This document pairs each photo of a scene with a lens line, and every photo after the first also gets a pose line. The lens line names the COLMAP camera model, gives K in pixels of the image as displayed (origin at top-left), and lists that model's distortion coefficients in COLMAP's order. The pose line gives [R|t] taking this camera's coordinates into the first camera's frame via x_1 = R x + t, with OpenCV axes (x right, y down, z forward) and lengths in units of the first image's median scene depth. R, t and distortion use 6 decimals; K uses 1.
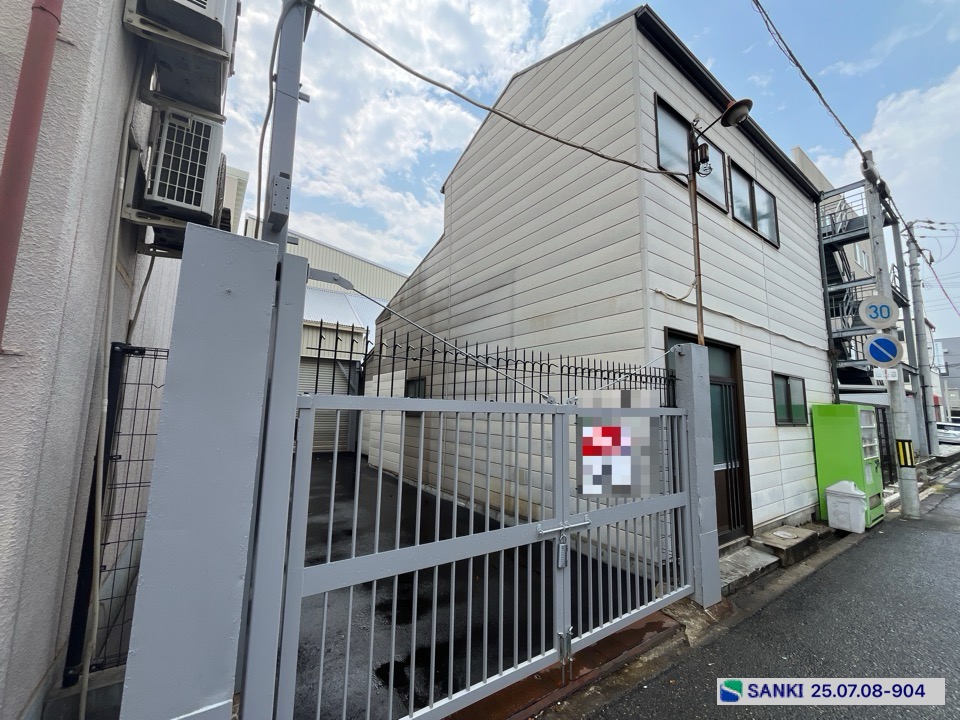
lens RADIAL K [[390.0, 0, 477.2], [0, 390.0, 360.8], [0, 0, 1]] dist [-0.002146, -0.000224]
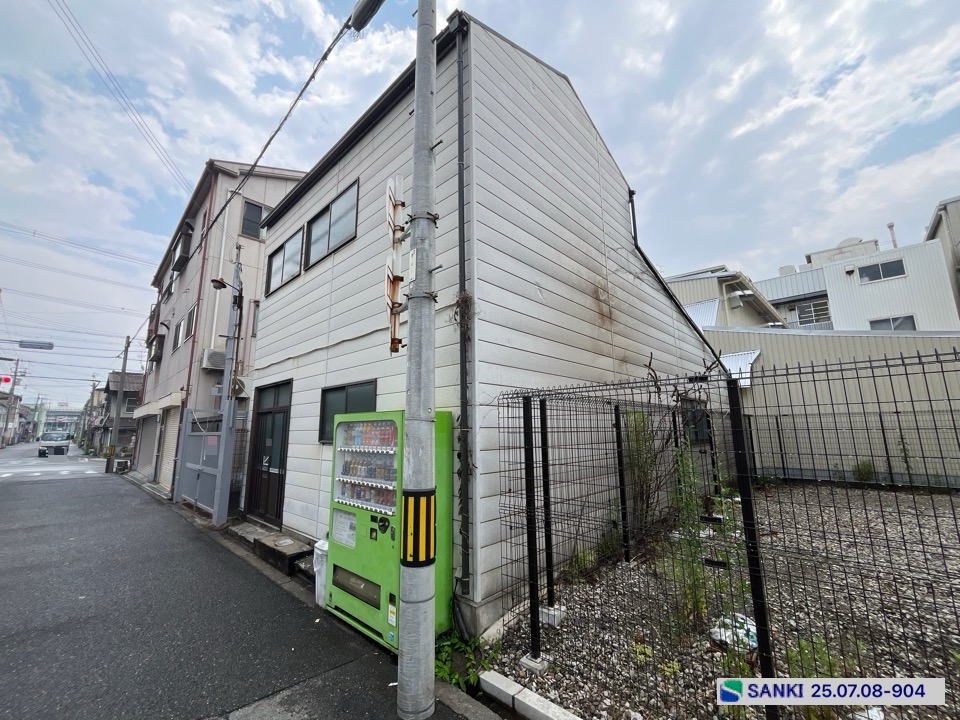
lens RADIAL K [[388.9, 0, 478.4], [0, 388.9, 361.6], [0, 0, 1]] dist [-0.006552, 0.000009]
pose [[0.197806, -0.194244, -0.960803, 1.781041], [0.139577, 0.975764, -0.168533, 0.181050], [0.970253, -0.100769, 0.220124, 1.166282]]
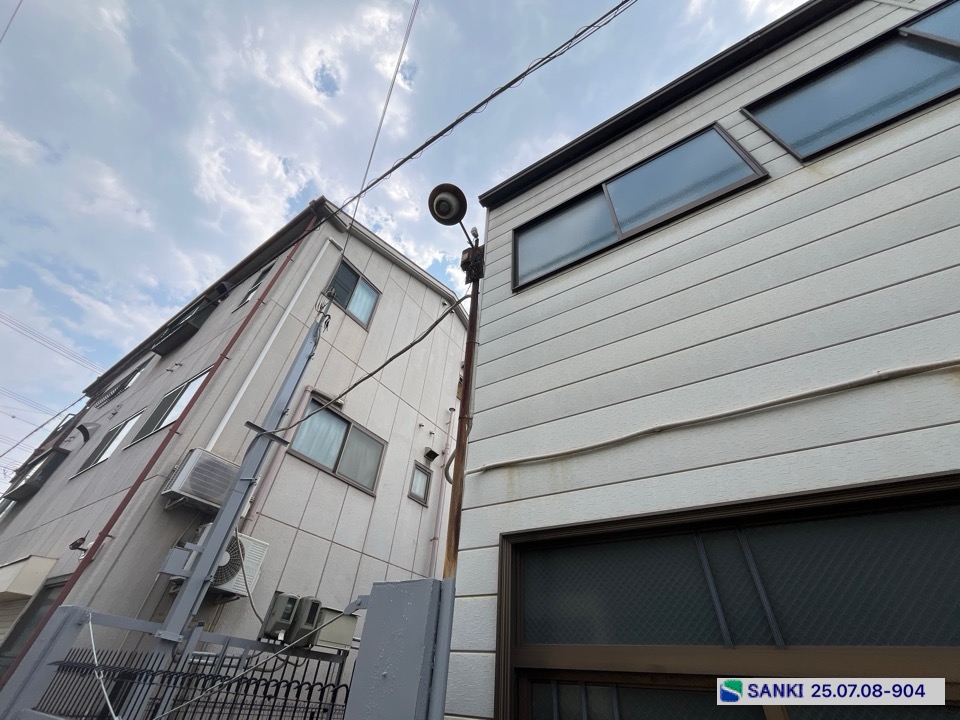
lens RADIAL K [[390.0, 0, 477.2], [0, 390.0, 360.8], [0, 0, 1]] dist [-0.002146, -0.000224]
pose [[0.374141, -0.607631, -0.700574, 0.651419], [0.060248, 0.769770, -0.635472, 0.031183], [0.925413, 0.195547, 0.324611, 0.558679]]
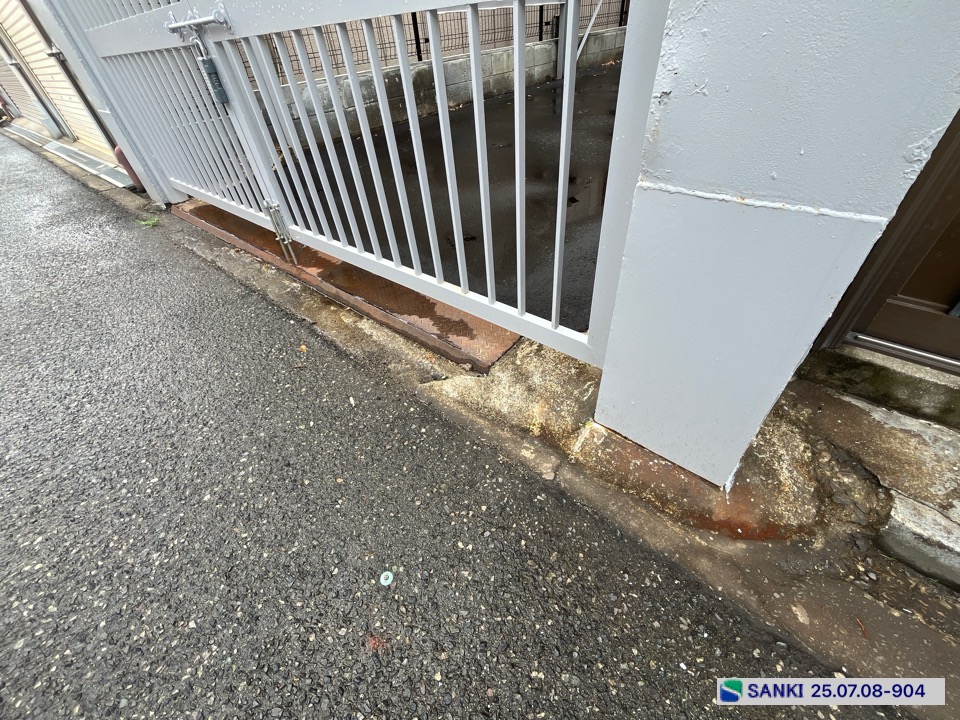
lens RADIAL K [[390.0, 0, 477.2], [0, 390.0, 360.8], [0, 0, 1]] dist [-0.002146, -0.000224]
pose [[0.242817, 0.607700, -0.756135, 0.430183], [0.210898, 0.727750, 0.652612, 0.212770], [0.946870, -0.317933, 0.048547, 0.510288]]
